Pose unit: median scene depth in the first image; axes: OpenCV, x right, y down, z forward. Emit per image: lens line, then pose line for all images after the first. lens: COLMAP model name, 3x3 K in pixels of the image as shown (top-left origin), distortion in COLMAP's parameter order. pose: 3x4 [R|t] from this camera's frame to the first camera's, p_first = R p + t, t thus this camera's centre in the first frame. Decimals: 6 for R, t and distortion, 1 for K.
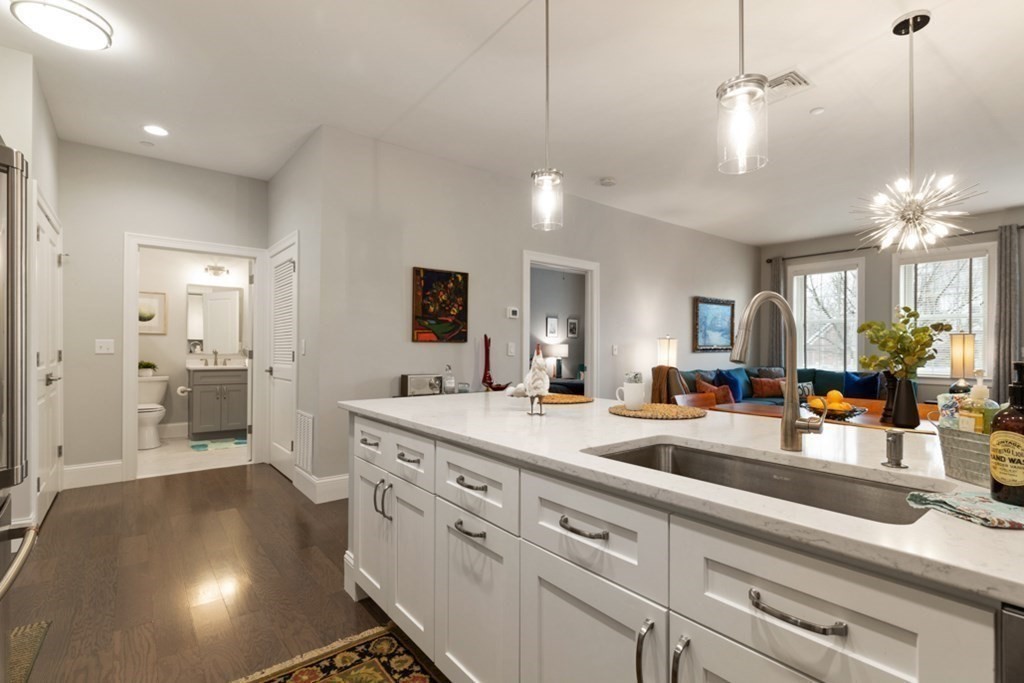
lens RADIAL K [[486.7, 0, 531.2], [0, 486.7, 346.9], [0, 0, 1]] dist [0.002858, -0.000094]
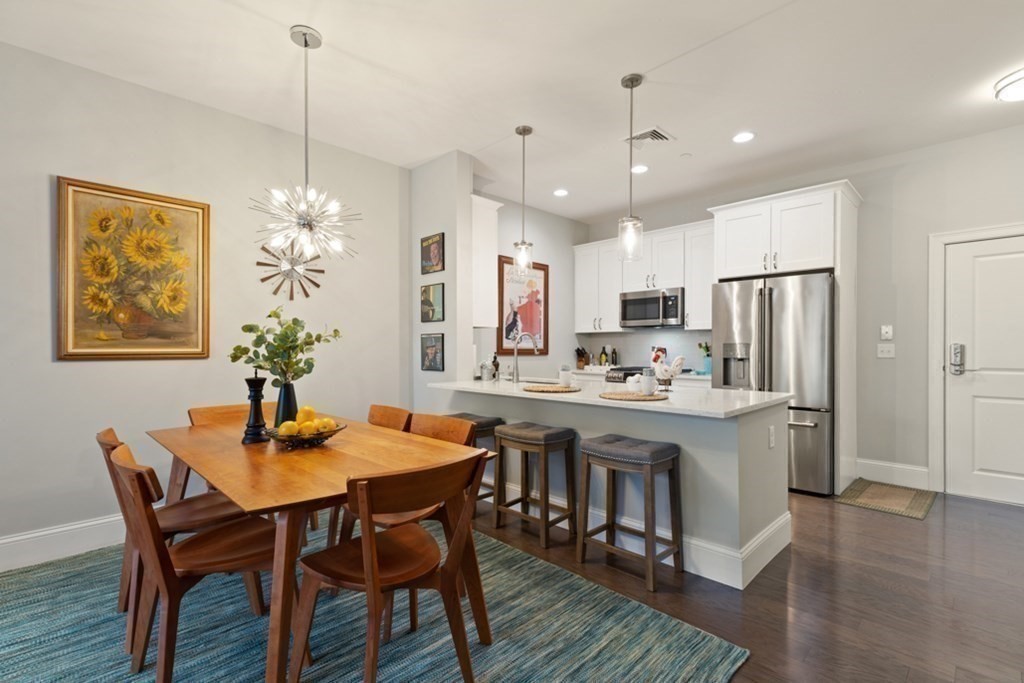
lens RADIAL K [[463.6, 0, 513.2], [0, 463.6, 351.7], [0, 0, 1]] dist [0.002957, 0.000034]
pose [[-0.996028, -0.002285, -0.089009, 0.364650], [-0.002700, 0.999986, 0.004540, -0.000274], [0.088997, 0.004762, -0.996021, 1.746225]]
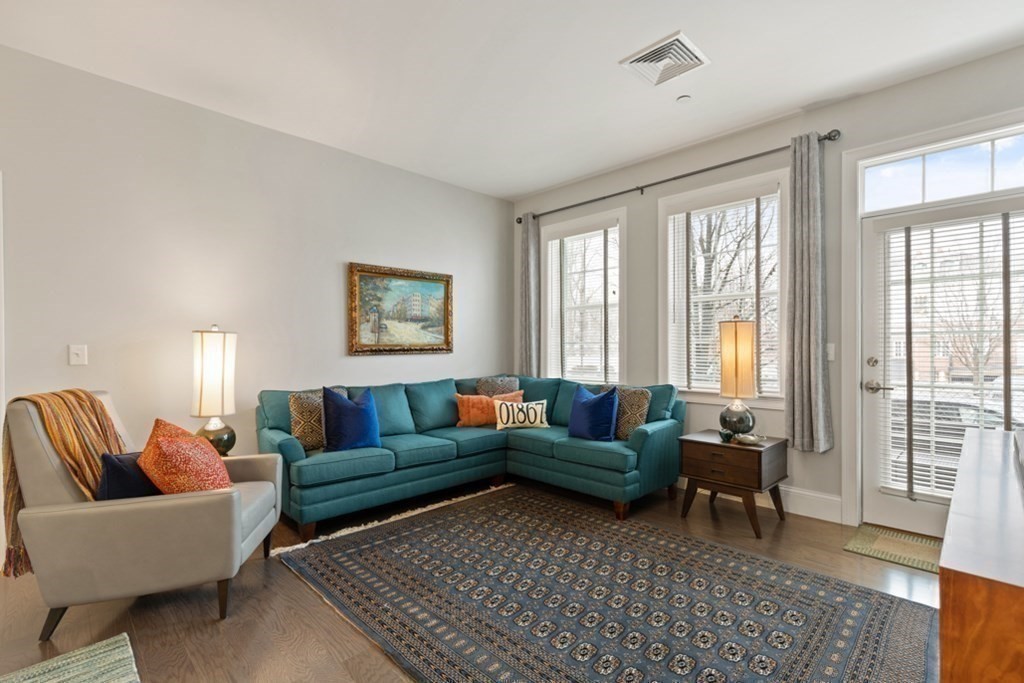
lens RADIAL K [[466.2, 0, 517.7], [0, 466.2, 343.7], [0, 0, 1]] dist [0.007483, -0.000109]
pose [[0.994739, -0.007181, 0.102189, 1.152628], [0.007691, 0.999960, -0.004597, 0.001473], [-0.102152, 0.005359, 0.994754, 0.957086]]
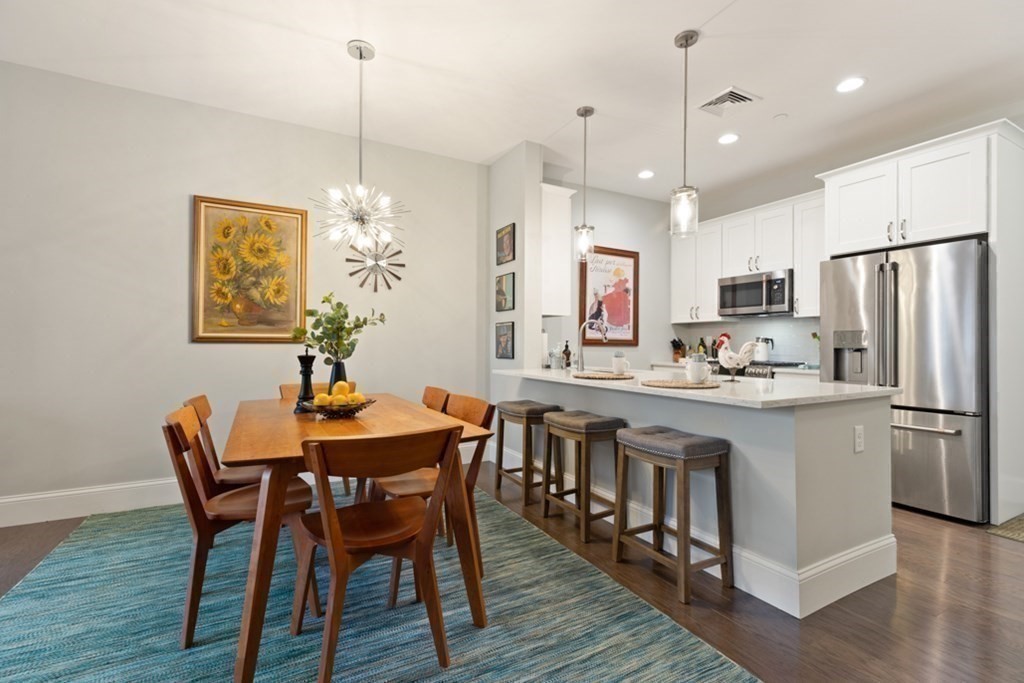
lens RADIAL K [[457.8, 0, 515.3], [0, 457.8, 341.8], [0, 0, 1]] dist [0.002301, -0.000041]
pose [[-0.982187, -0.006948, 0.187777, 0.180962], [-0.008893, 0.999915, -0.009517, 0.026487], [-0.187695, -0.011018, -0.982166, 1.711391]]
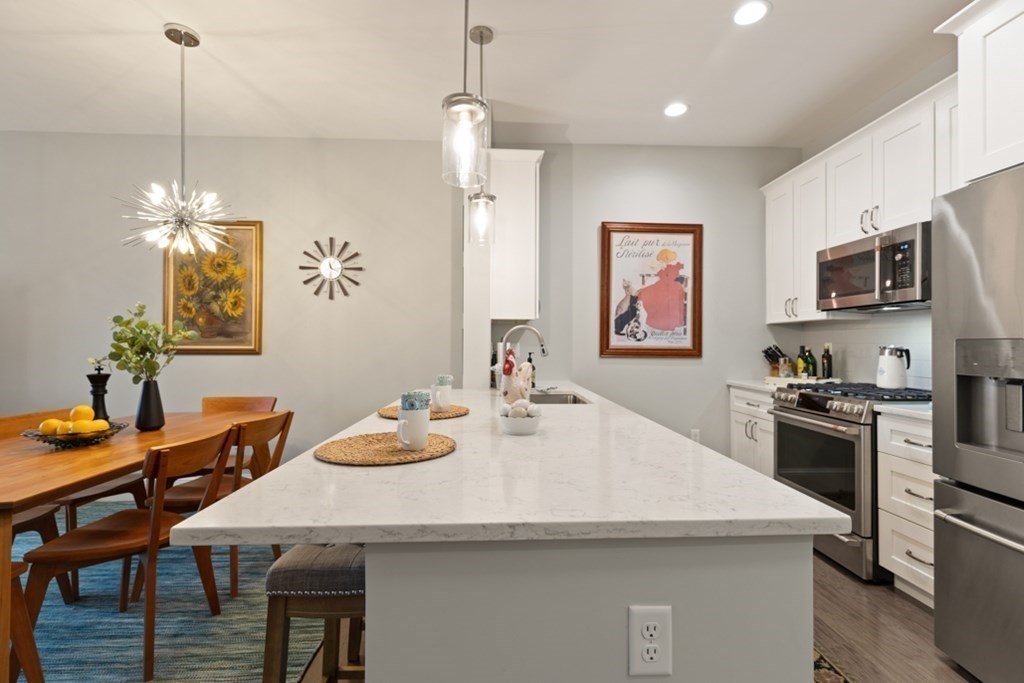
lens RADIAL K [[457.8, 0, 515.3], [0, 457.8, 341.8], [0, 0, 1]] dist [0.002301, -0.000041]
pose [[-0.796657, -0.002703, 0.604425, -0.329368], [-0.008797, 0.999936, -0.007124, -0.009307], [-0.604367, -0.010993, -0.796630, 1.155493]]
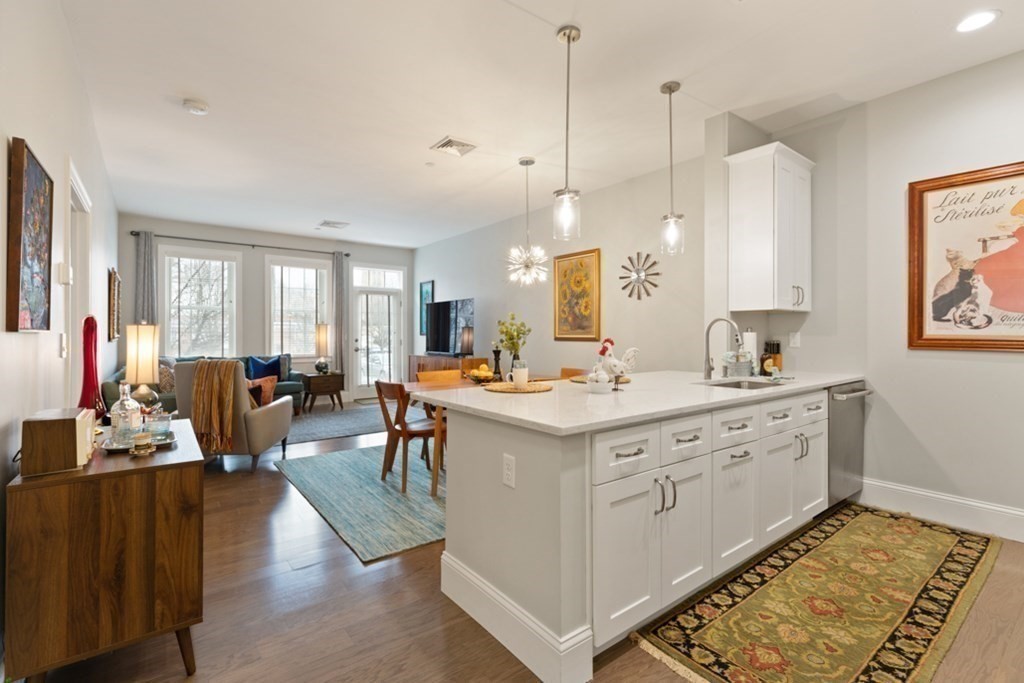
lens RADIAL K [[464.0, 0, 510.7], [0, 464.0, 331.2], [0, 0, 1]] dist [0.003577, -0.000093]
pose [[0.036936, -0.000504, 0.999317, -0.850104], [-0.001964, 0.999998, 0.000577, -0.017449], [-0.999316, -0.001984, 0.036935, 0.855847]]
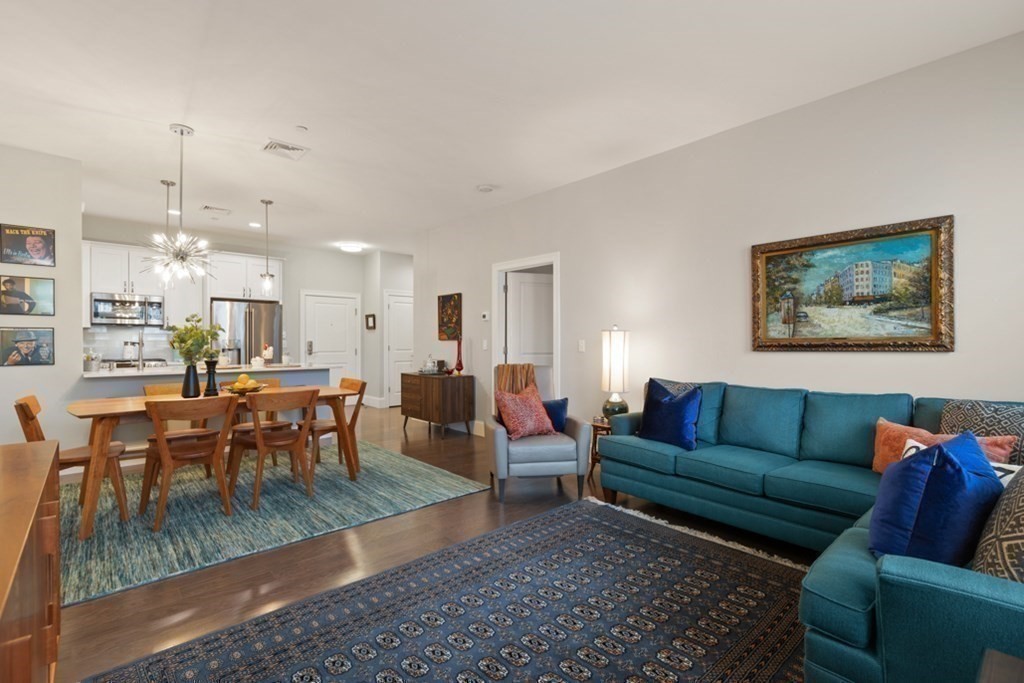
lens RADIAL K [[466.2, 0, 517.7], [0, 466.2, 343.7], [0, 0, 1]] dist [0.007483, -0.000109]
pose [[0.052635, -0.002298, -0.998611, 1.984185], [0.002584, 0.999994, -0.002165, 0.008126], [0.998611, -0.002466, 0.052640, 1.699157]]
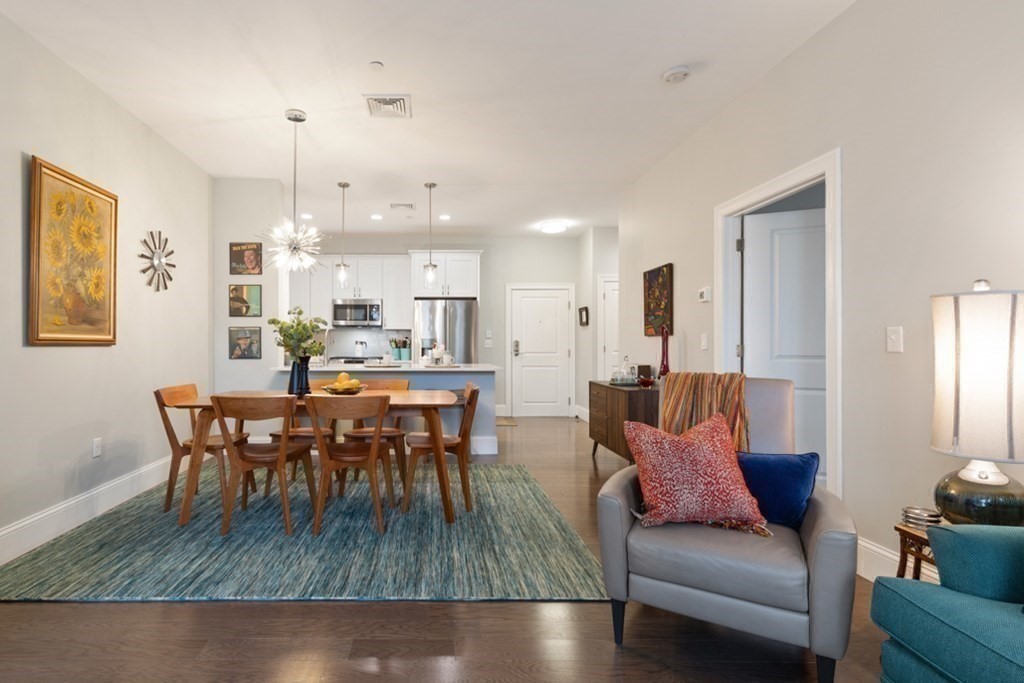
lens RADIAL K [[493.4, 0, 431.1], [0, 493.4, 345.6], [0, 0, 1]] dist [0.003796, 0.000629]
pose [[-0.637300, -0.006665, -0.770587, 1.431384], [-0.001861, 0.999973, -0.007111, 0.030337], [0.770613, -0.003098, -0.637295, 1.945552]]
